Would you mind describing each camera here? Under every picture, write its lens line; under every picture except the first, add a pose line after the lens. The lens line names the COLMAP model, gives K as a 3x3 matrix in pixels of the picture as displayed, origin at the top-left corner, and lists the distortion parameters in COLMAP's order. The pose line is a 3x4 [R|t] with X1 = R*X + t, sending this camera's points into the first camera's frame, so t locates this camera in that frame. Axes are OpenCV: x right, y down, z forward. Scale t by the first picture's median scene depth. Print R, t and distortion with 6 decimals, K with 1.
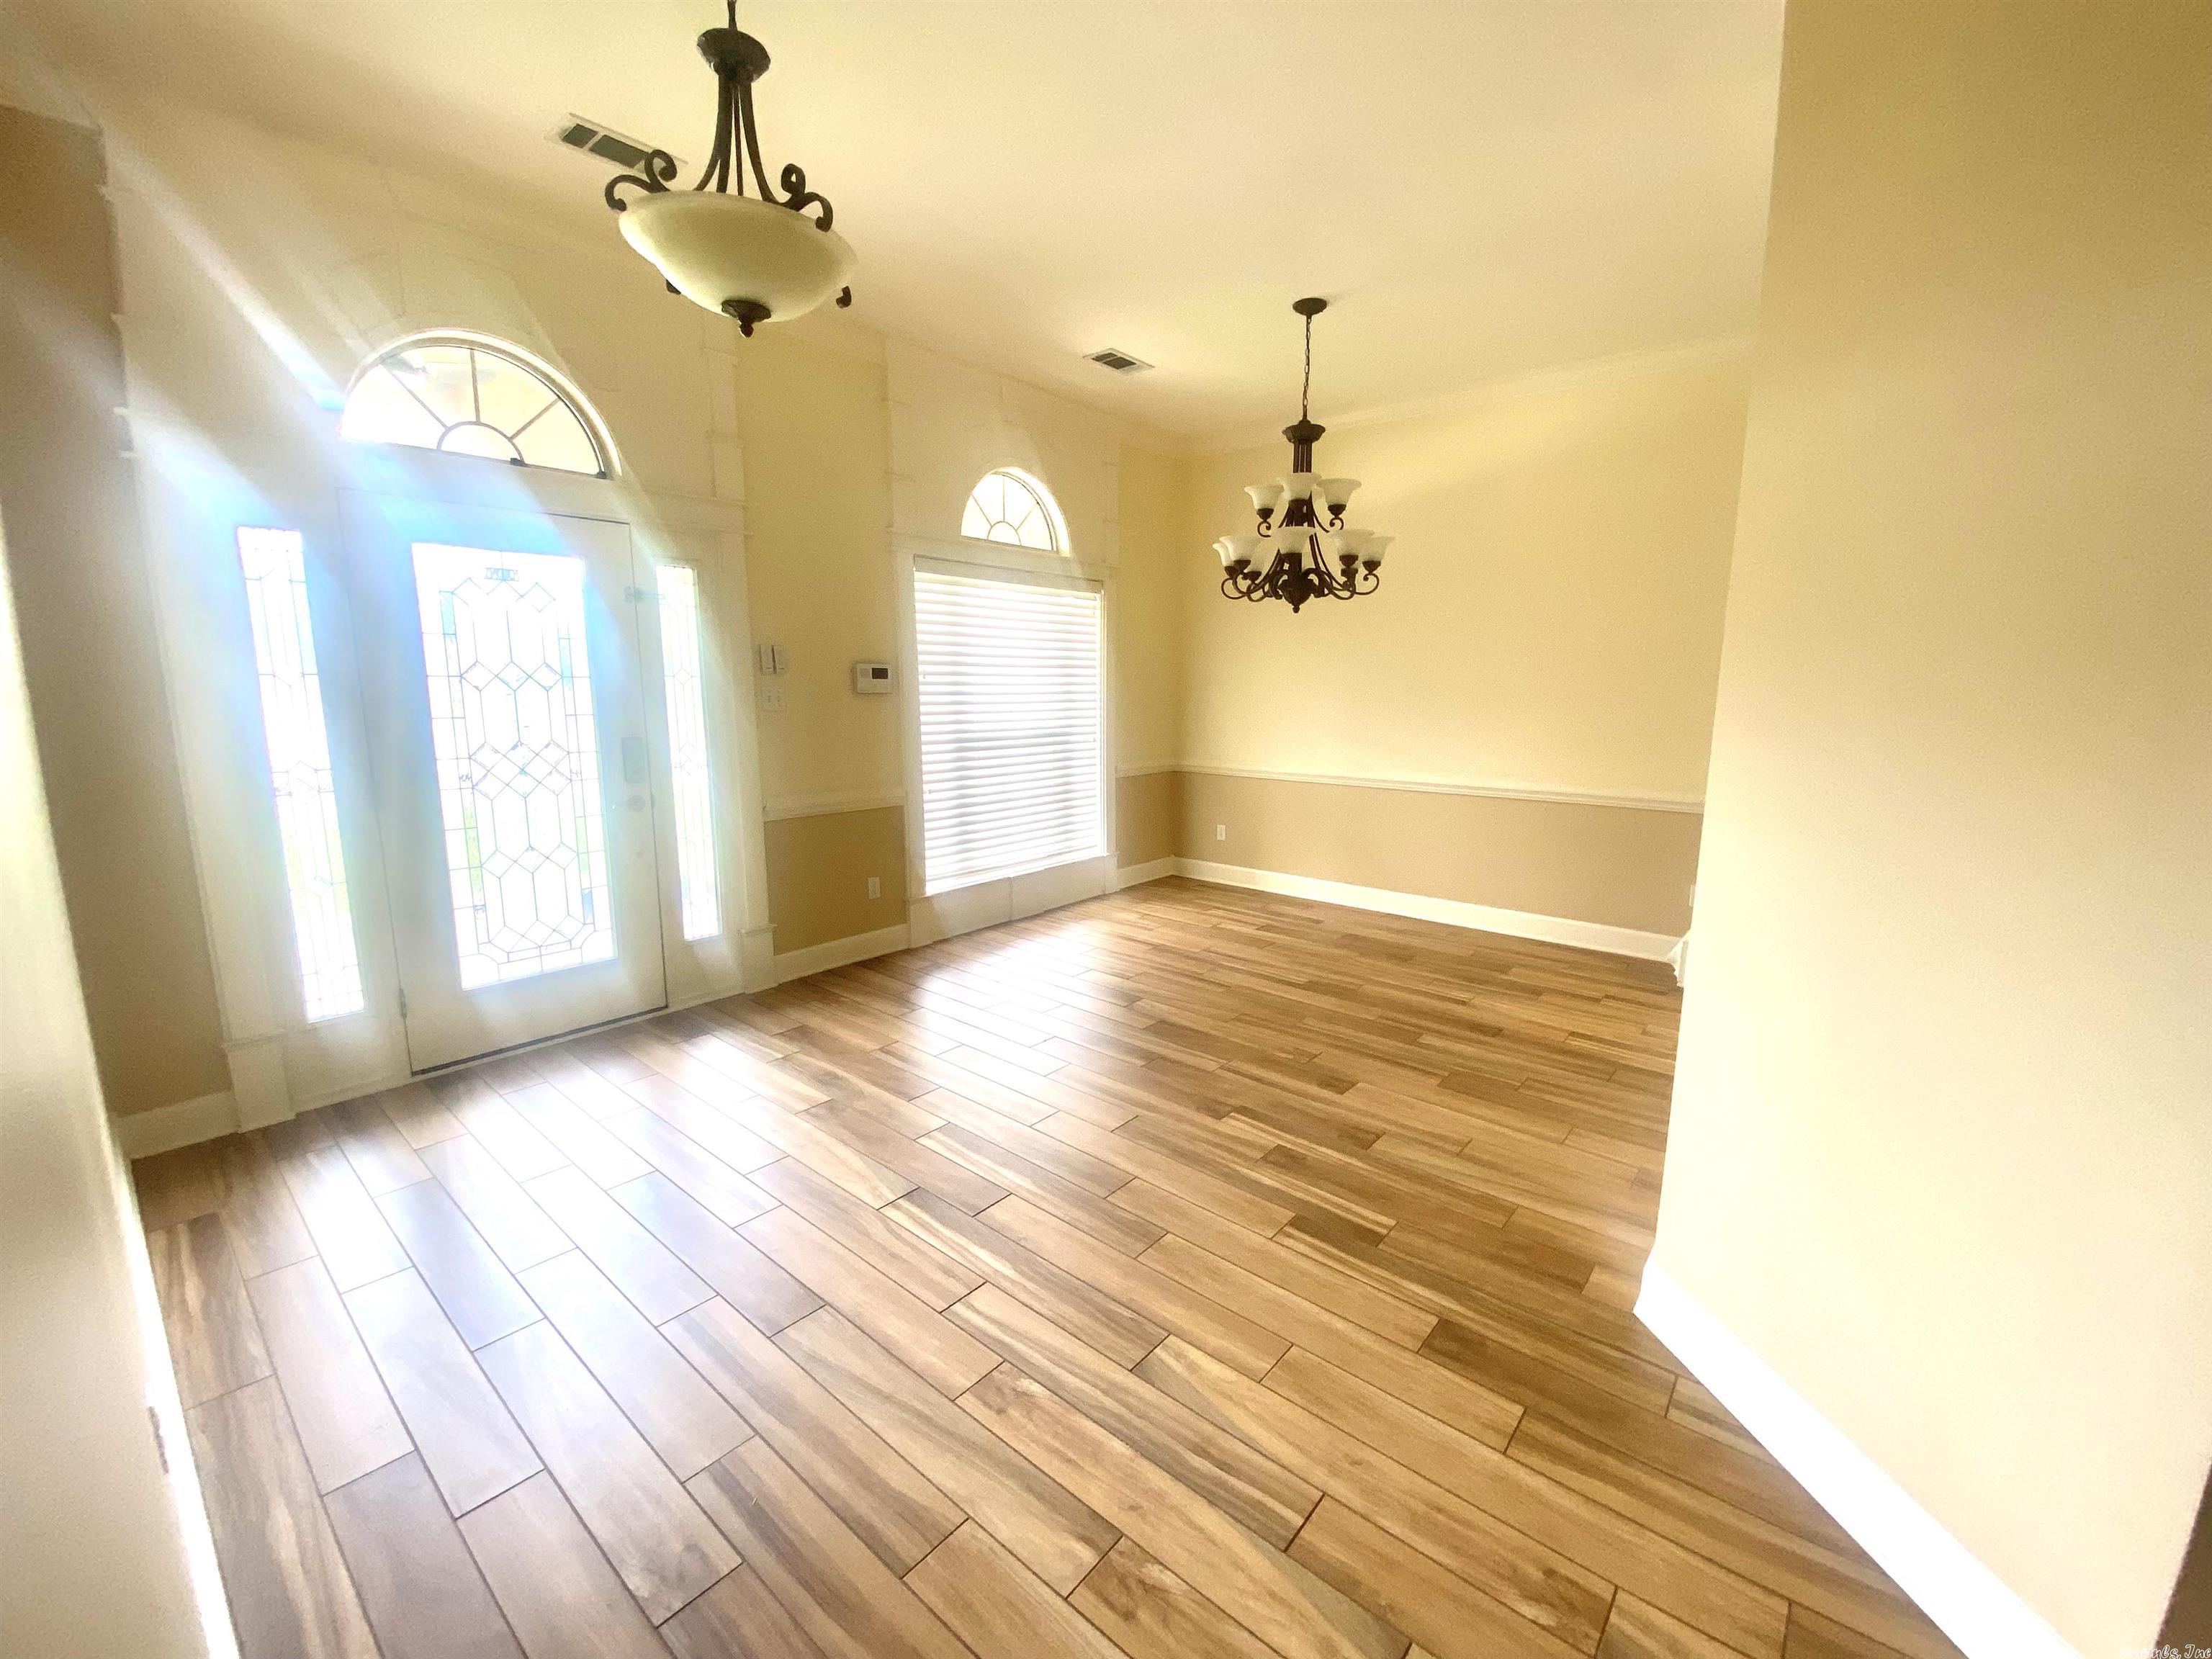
lens RADIAL K [[904.4, 0, 1106.0], [0, 904.4, 829.5], [0, 0, 1]] dist [0.028962, -0.023549]
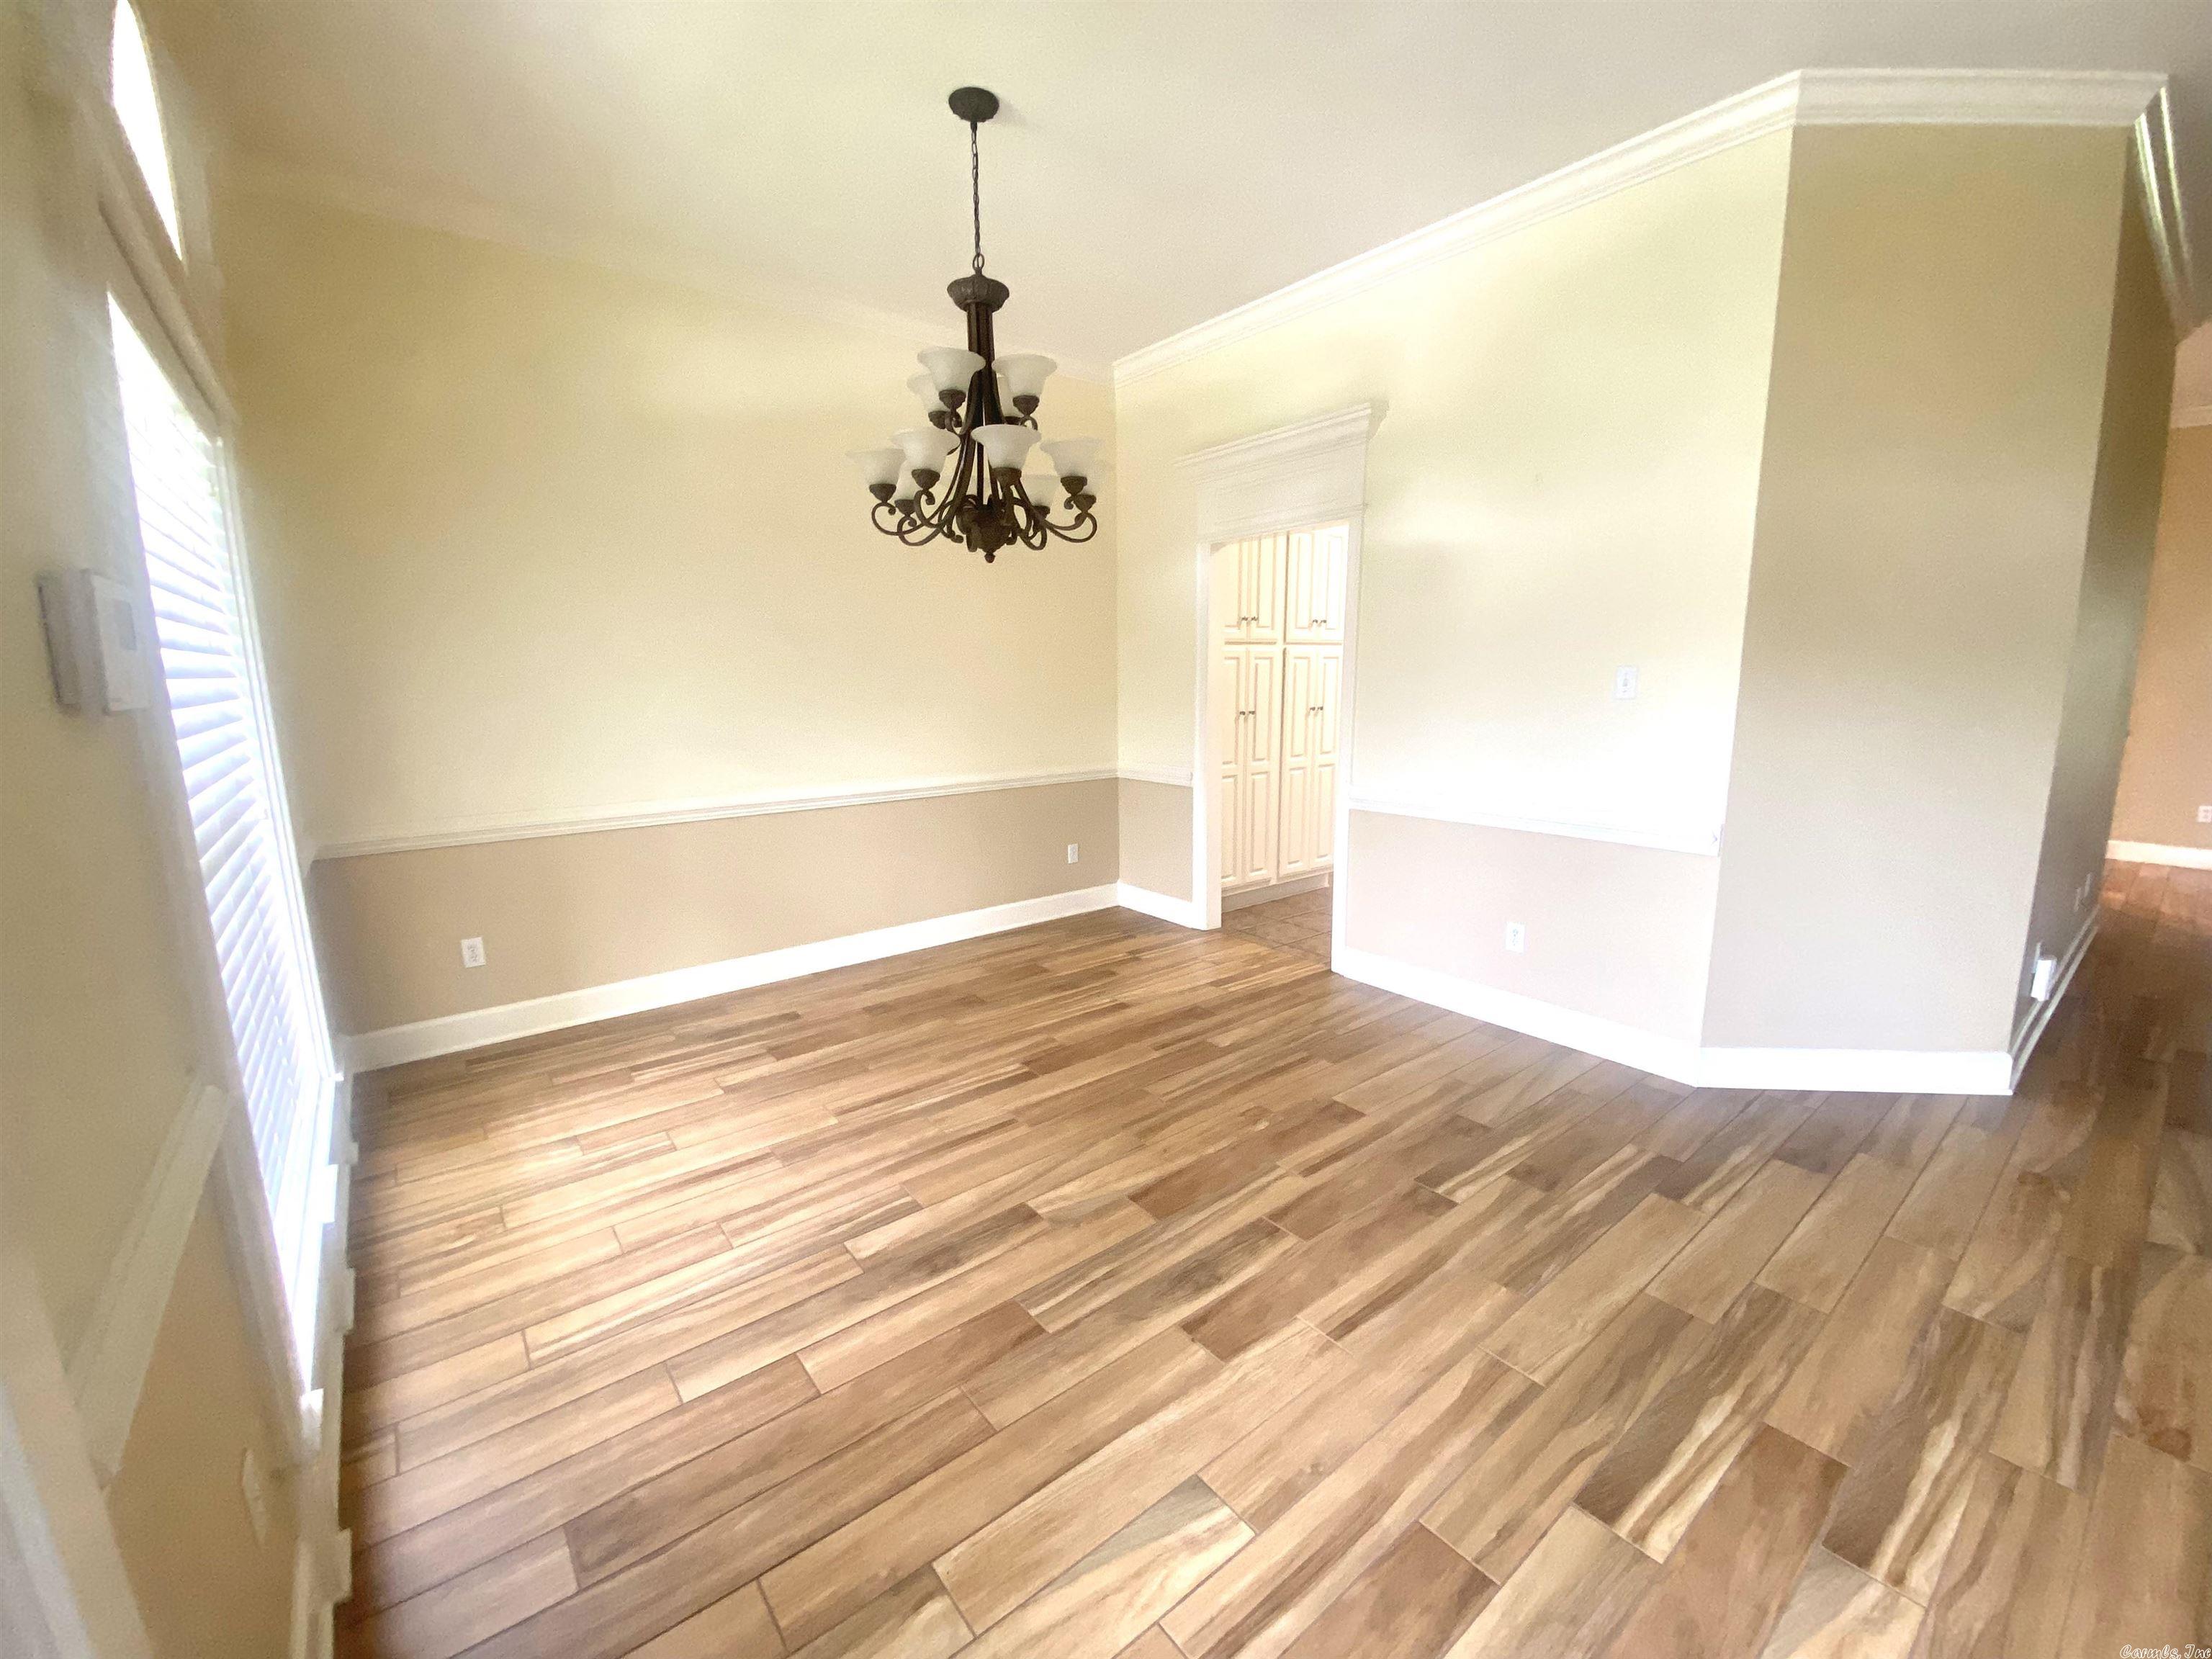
lens RADIAL K [[904.4, 0, 1106.0], [0, 904.4, 829.5], [0, 0, 1]] dist [0.028962, -0.023549]
pose [[0.185765, -0.181673, 0.965653, -0.475658], [0.174459, 0.973243, 0.149540, -0.127565], [-0.966983, 0.140688, 0.212489, 0.796996]]
